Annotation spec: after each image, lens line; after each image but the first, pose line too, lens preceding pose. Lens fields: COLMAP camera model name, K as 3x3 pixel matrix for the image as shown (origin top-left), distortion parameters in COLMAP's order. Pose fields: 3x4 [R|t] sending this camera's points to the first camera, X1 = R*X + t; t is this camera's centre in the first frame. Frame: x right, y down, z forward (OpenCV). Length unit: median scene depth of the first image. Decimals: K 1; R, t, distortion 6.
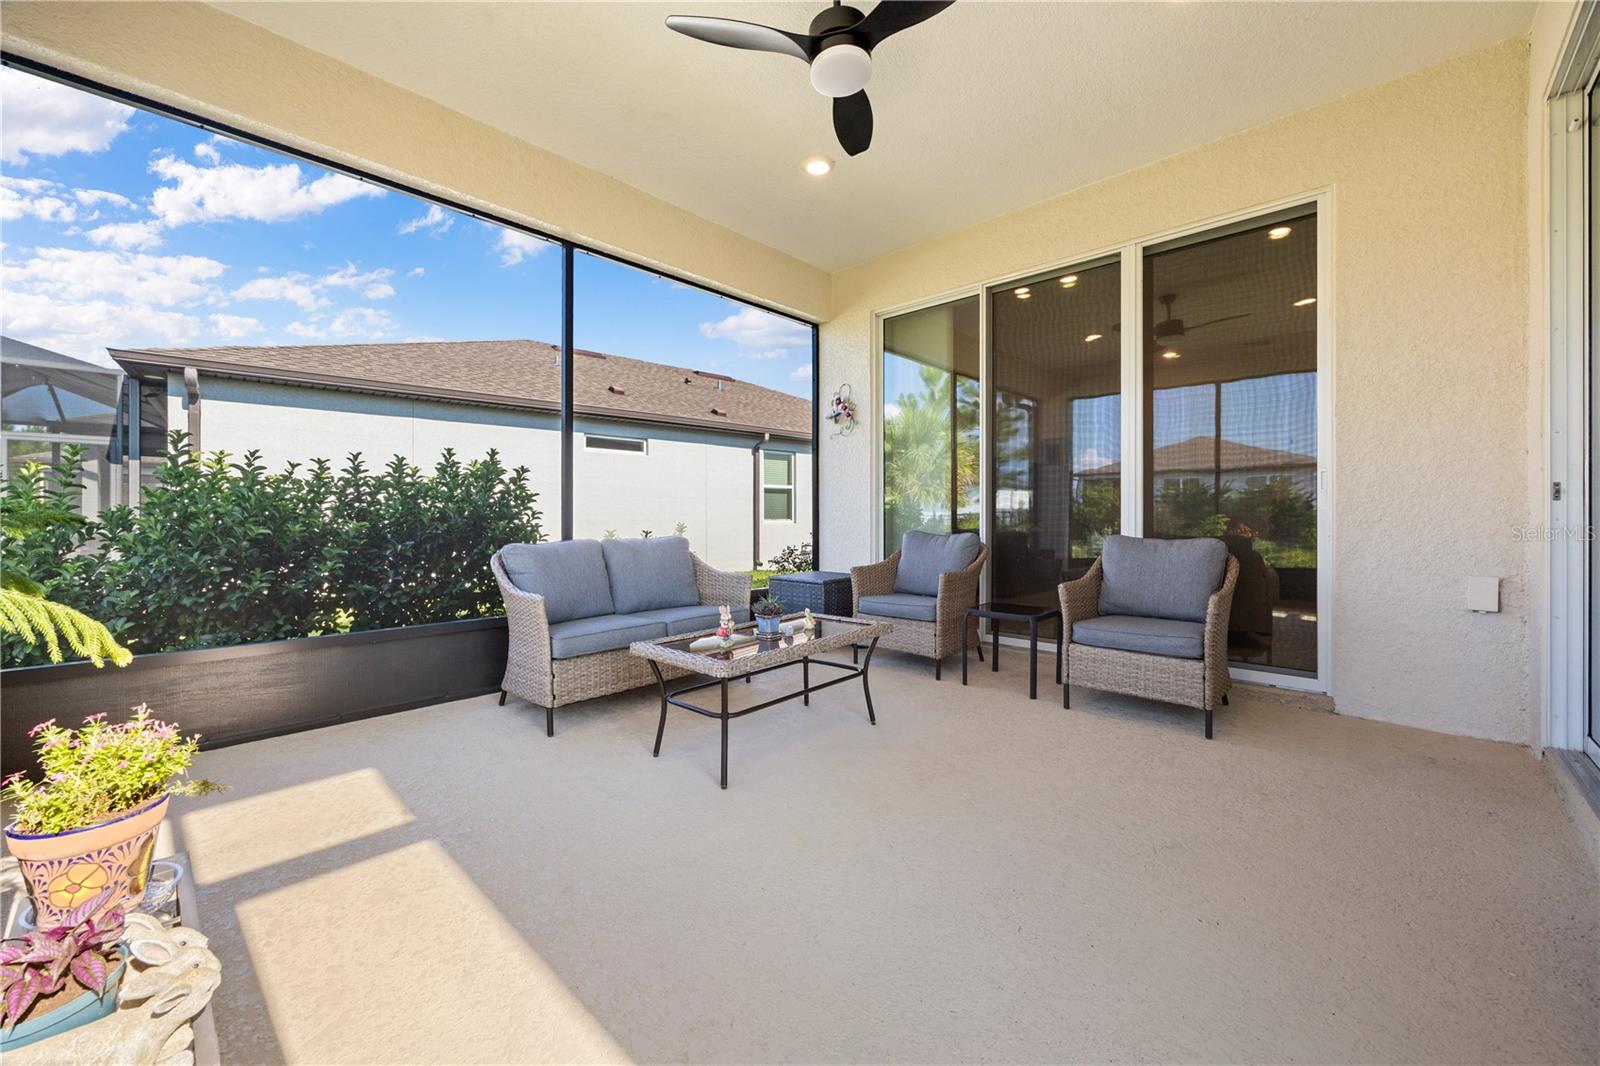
lens RADIAL K [[623.8, 0, 800.3], [0, 623.8, 523.1], [0, 0, 1]] dist [-0.002875, -0.000117]
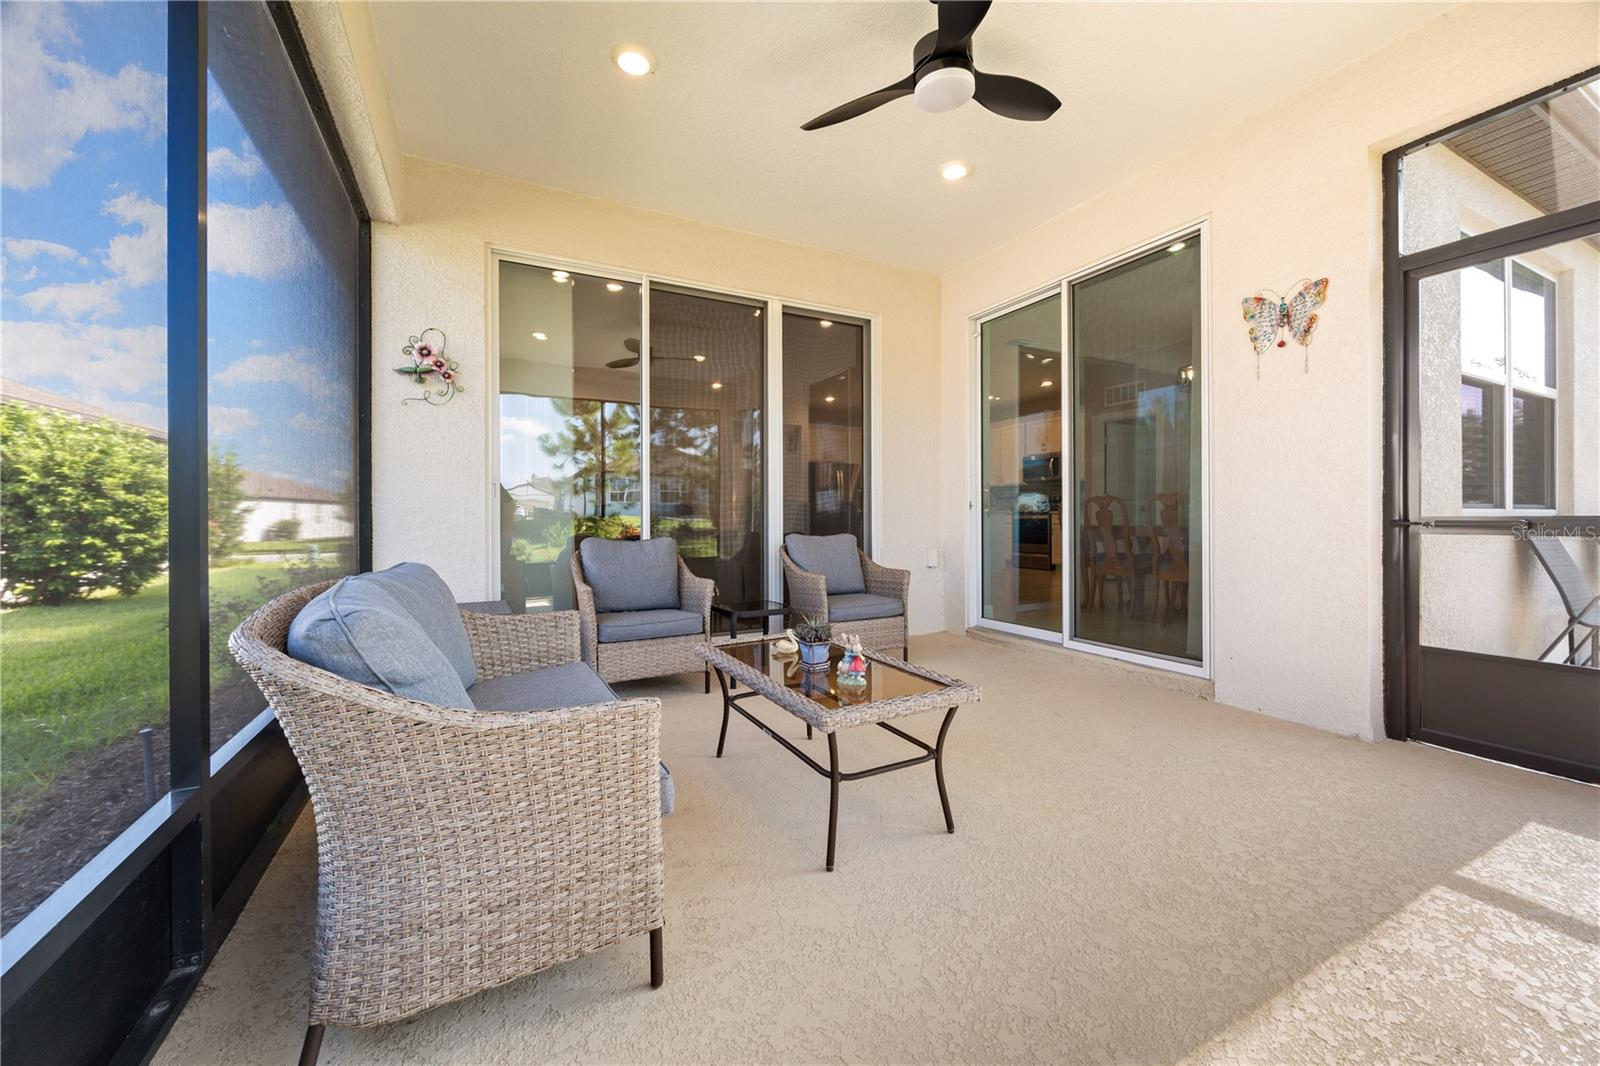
lens RADIAL K [[623.8, 0, 800.3], [0, 623.8, 523.1], [0, 0, 1]] dist [-0.002875, -0.000117]
pose [[0.327617, -0.022334, 0.944547, -0.519808], [0.009156, 0.999749, 0.020464, -0.022104], [-0.944766, 0.001944, 0.327739, 0.453610]]
